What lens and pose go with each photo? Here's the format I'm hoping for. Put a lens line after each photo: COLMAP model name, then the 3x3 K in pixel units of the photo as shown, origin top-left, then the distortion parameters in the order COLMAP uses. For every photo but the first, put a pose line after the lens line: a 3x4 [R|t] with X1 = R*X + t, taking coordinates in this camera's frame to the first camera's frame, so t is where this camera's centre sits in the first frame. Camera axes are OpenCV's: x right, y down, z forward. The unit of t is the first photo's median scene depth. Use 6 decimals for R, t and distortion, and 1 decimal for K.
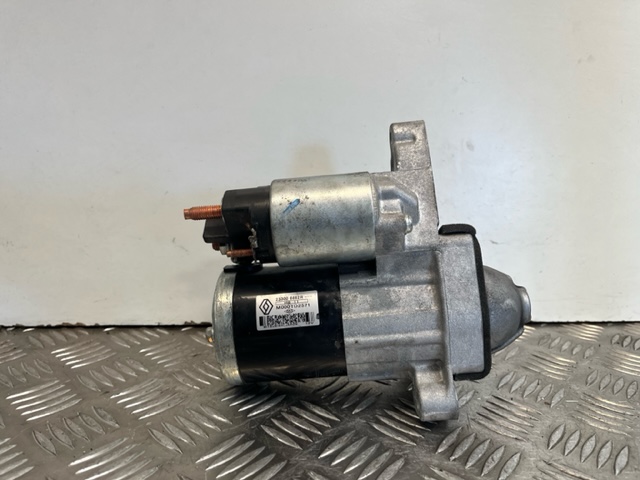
lens RADIAL K [[502.1, 0, 323.6], [0, 502.1, 240.5], [0, 0, 1]] dist [0.046740, -0.100335]
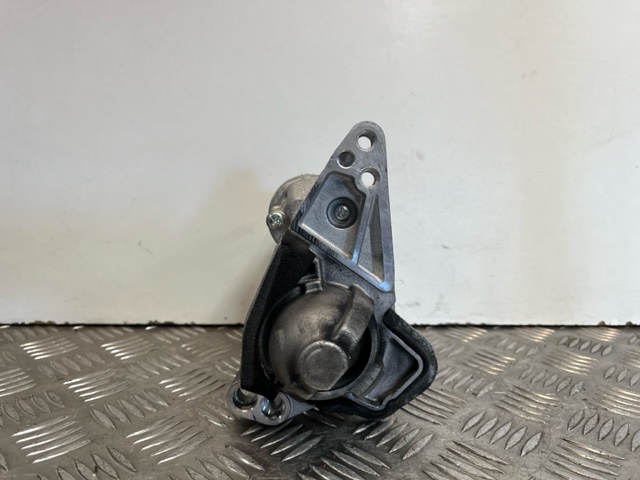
lens RADIAL K [[502.1, 0, 323.5], [0, 502.1, 237.2], [0, 0, 1]] dist [0.046740, -0.100335]
pose [[0.999404, 0.000127, -0.034509, 0.133205], [-0.002099, 0.998366, -0.057112, 0.047450], [0.034445, 0.057151, 0.997771, -0.056357]]
